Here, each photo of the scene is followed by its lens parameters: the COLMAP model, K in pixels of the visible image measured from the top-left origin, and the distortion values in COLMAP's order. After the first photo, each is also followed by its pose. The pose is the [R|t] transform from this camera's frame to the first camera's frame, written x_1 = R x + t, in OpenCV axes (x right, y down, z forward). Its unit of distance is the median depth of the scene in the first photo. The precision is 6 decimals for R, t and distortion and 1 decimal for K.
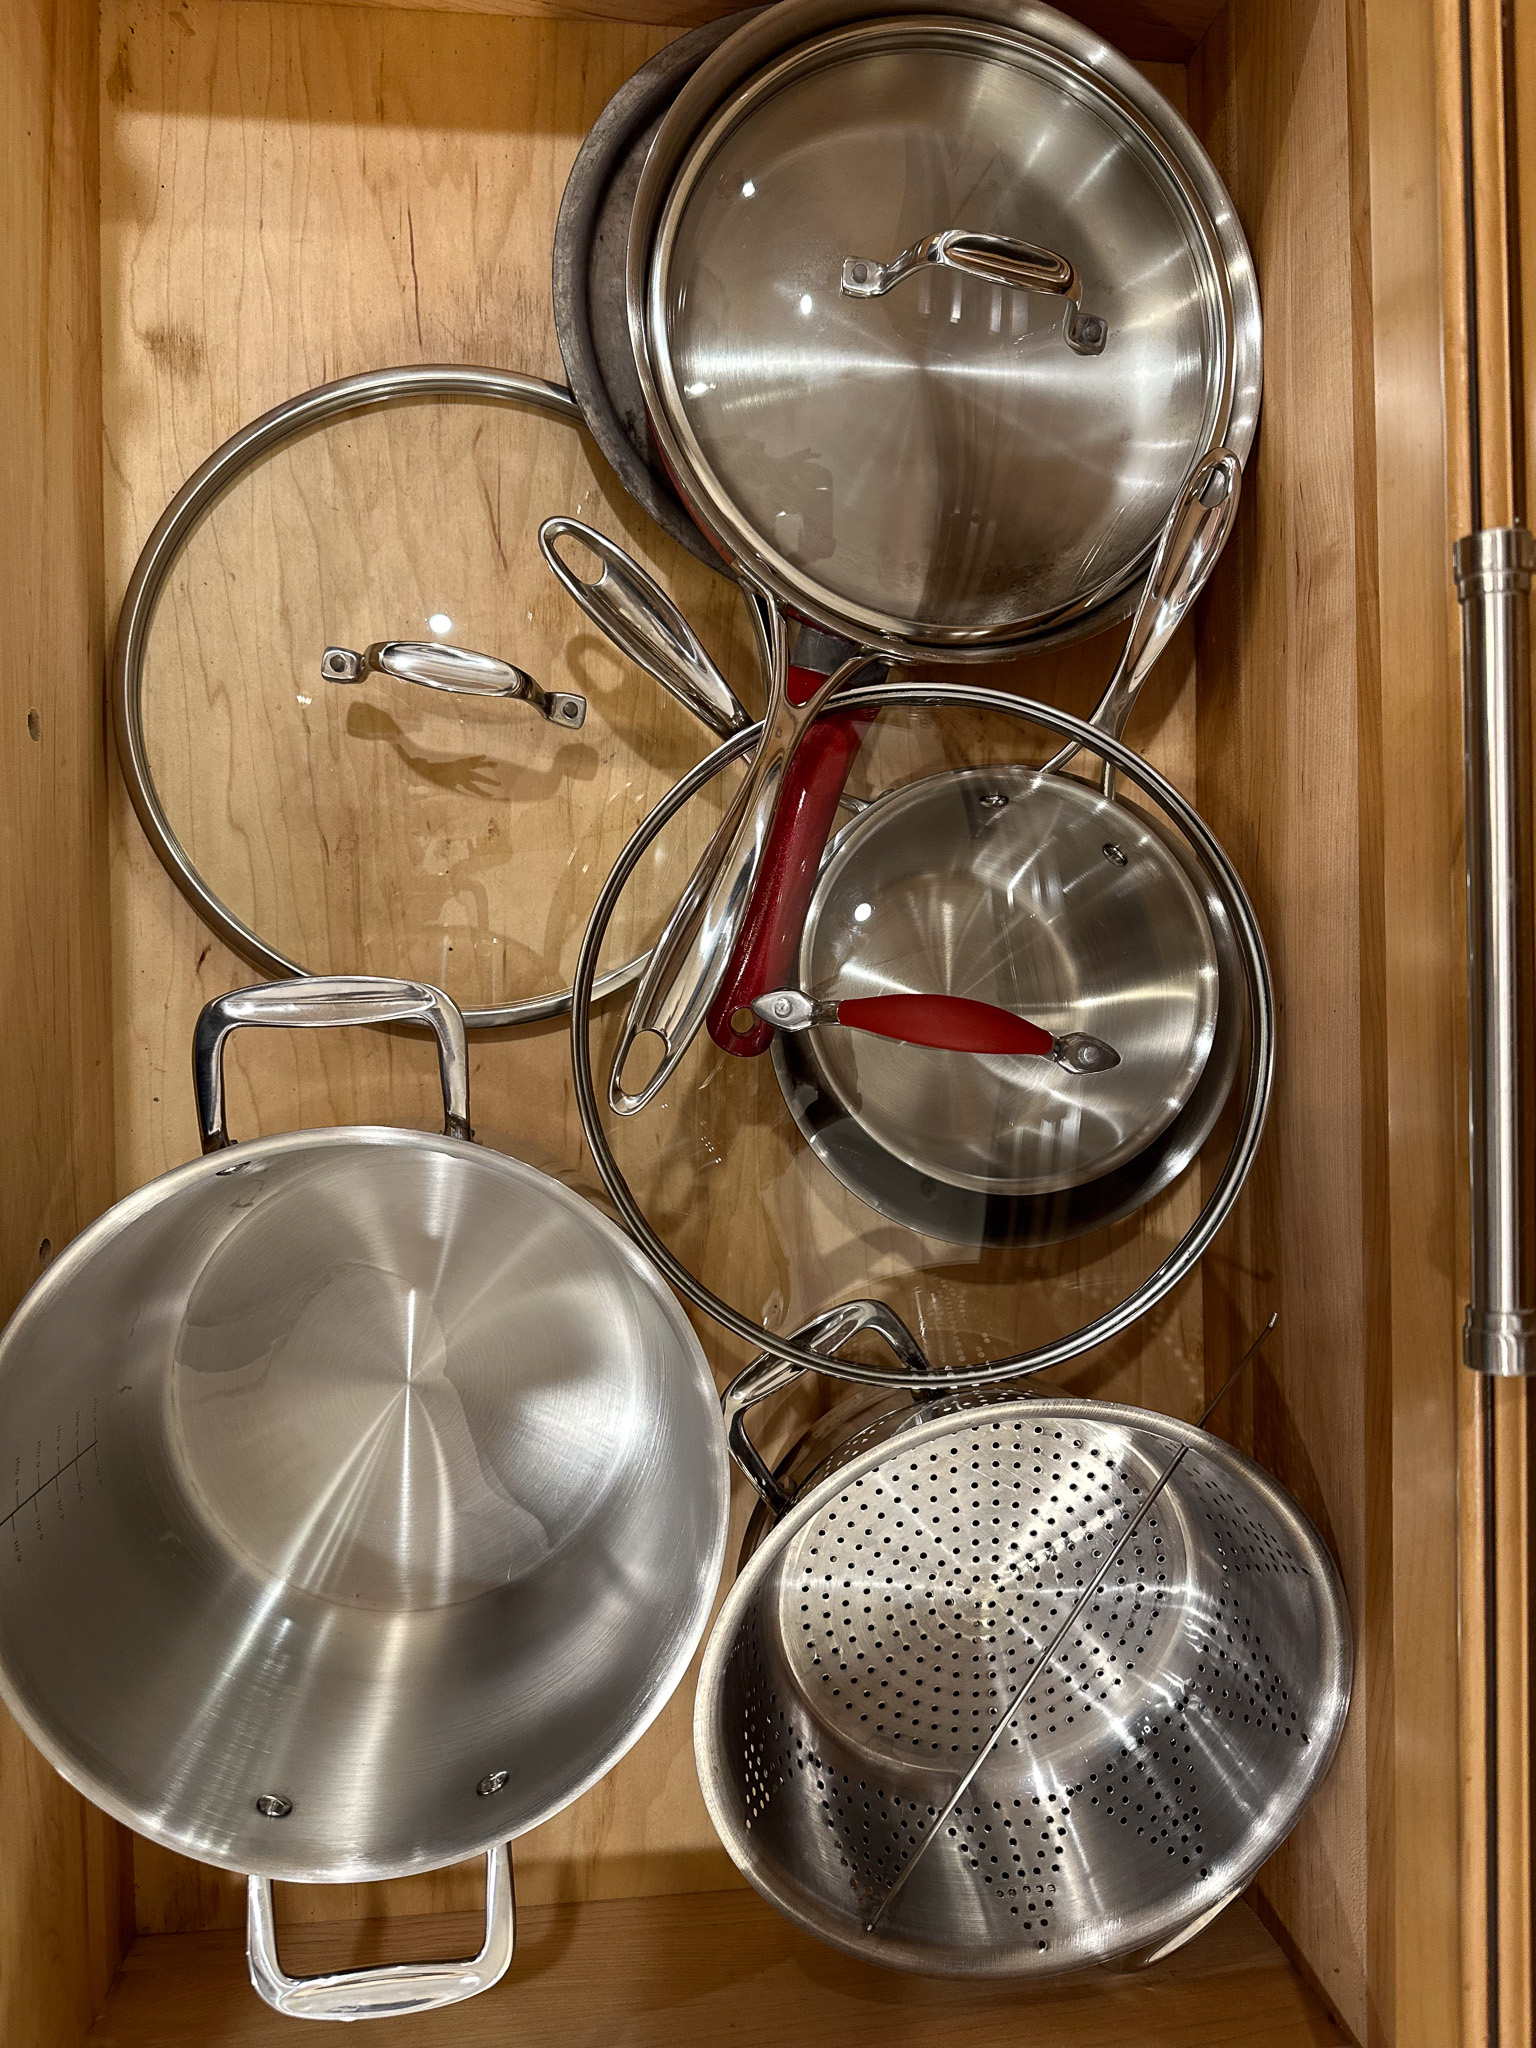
lens RADIAL K [[1434.1, 0, 768.0], [0, 1434.1, 1024.0], [0, 0, 1]] dist [0.002105, 0.000156]
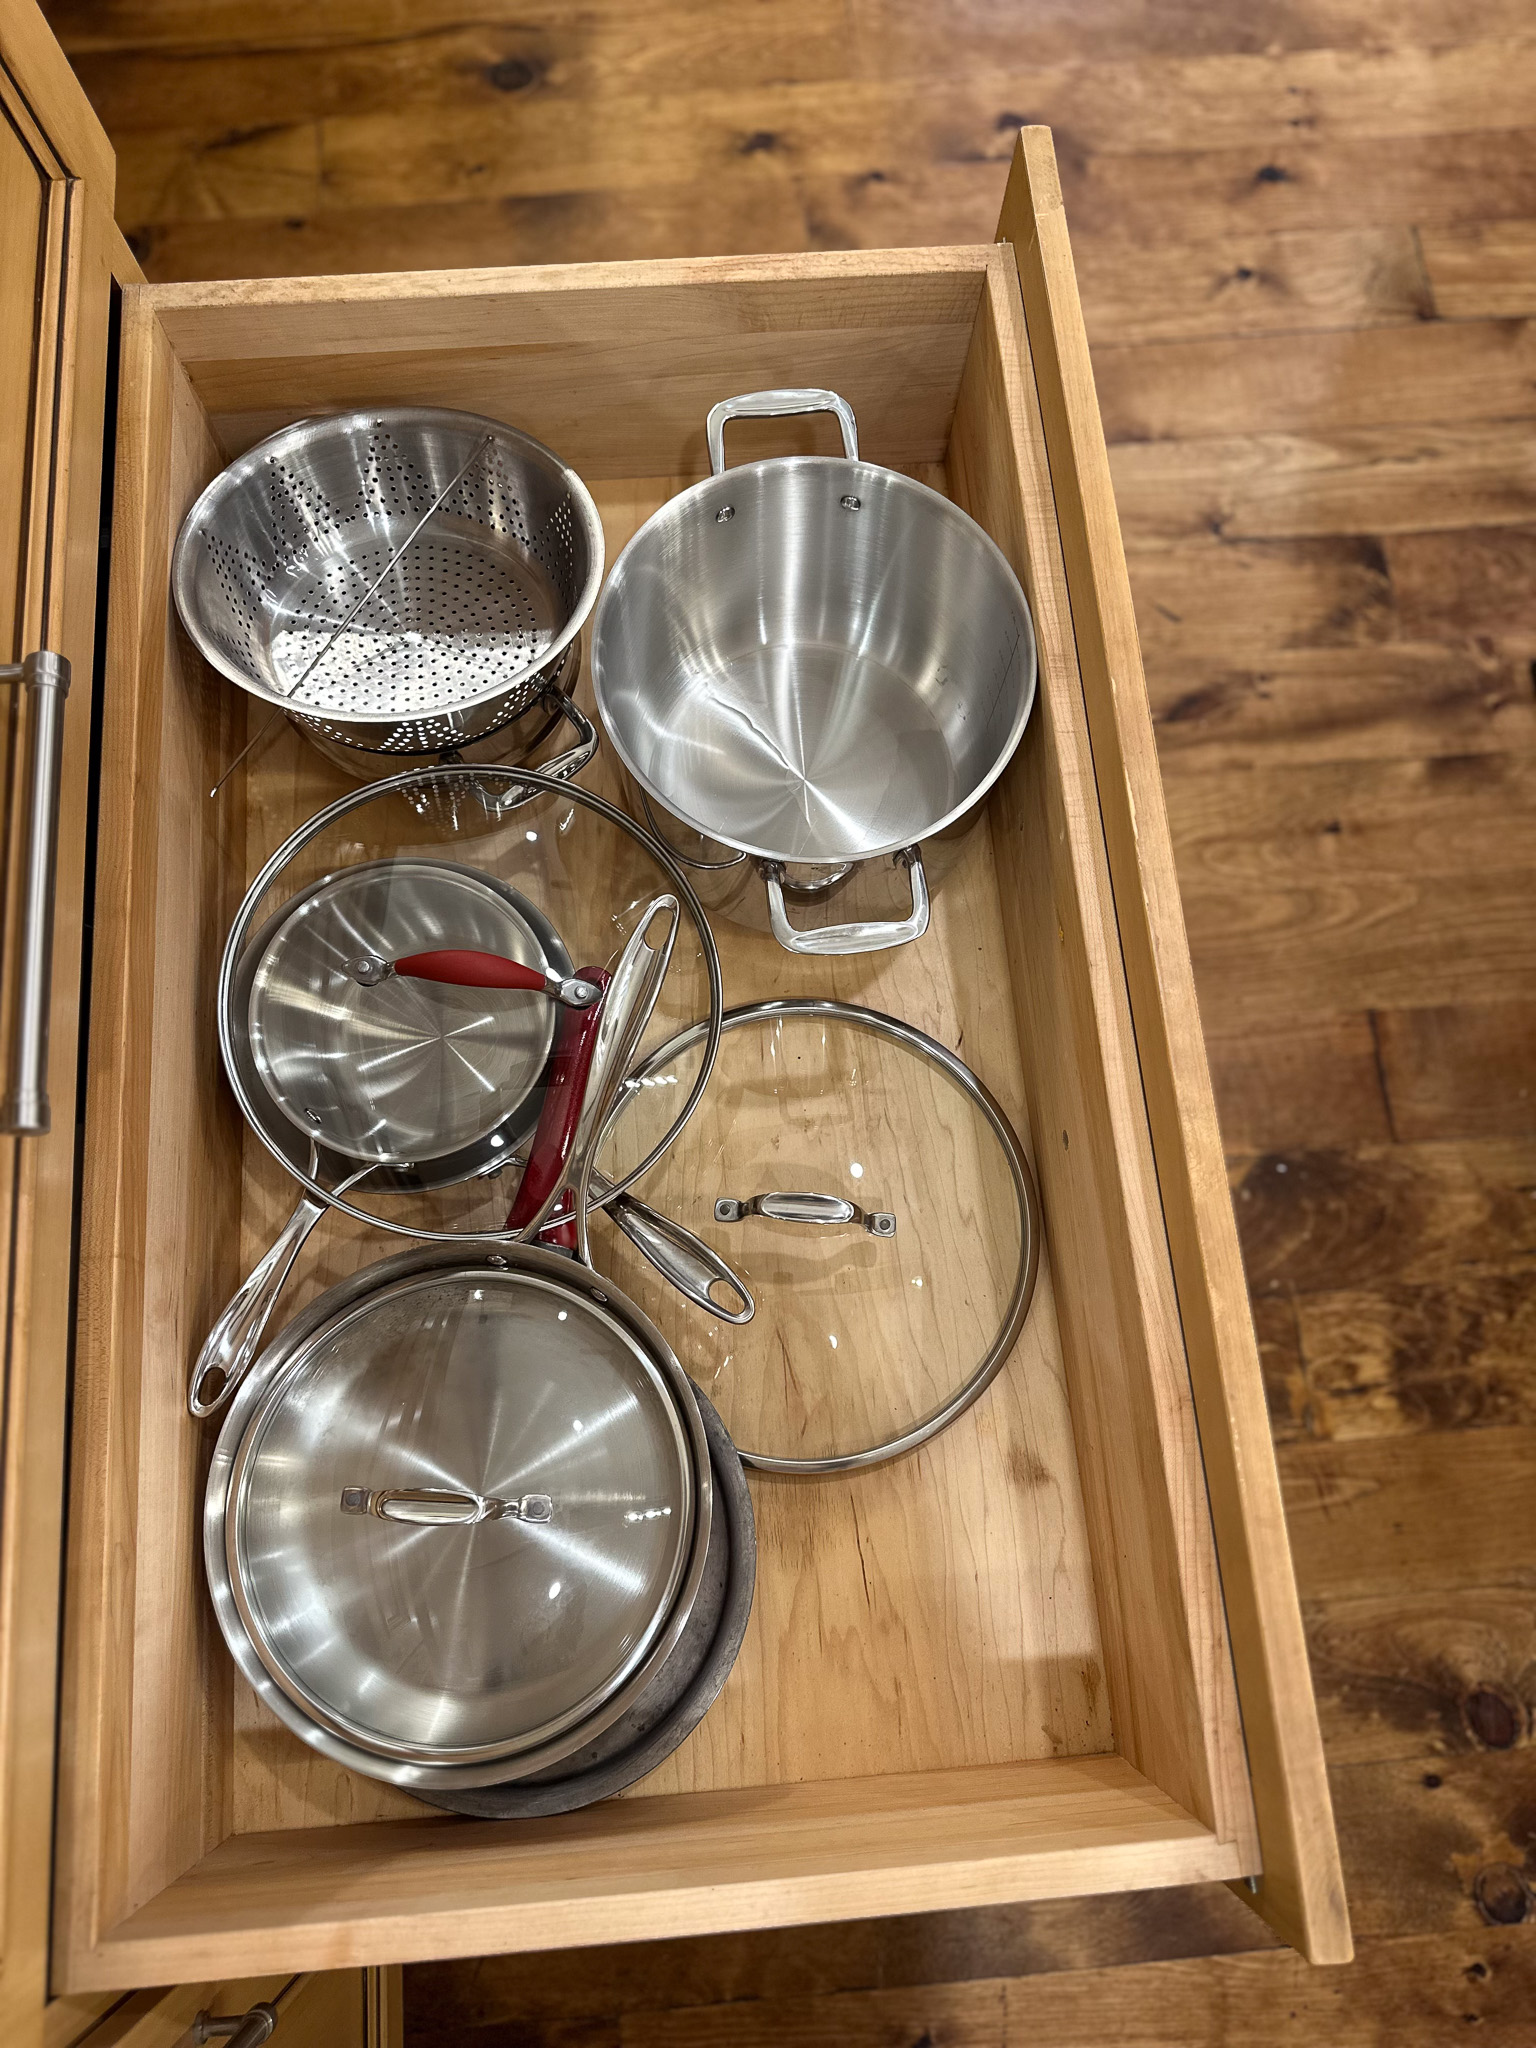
lens RADIAL K [[1511.9, 0, 768.0], [0, 1511.9, 1024.0], [0, 0, 1]] dist [-0.110363, -0.000160]
pose [[-0.991228, 0.045072, -0.124241, -0.003380], [-0.068068, -0.979887, 0.187584, -0.351225], [-0.113288, 0.194395, 0.974359, -0.531674]]
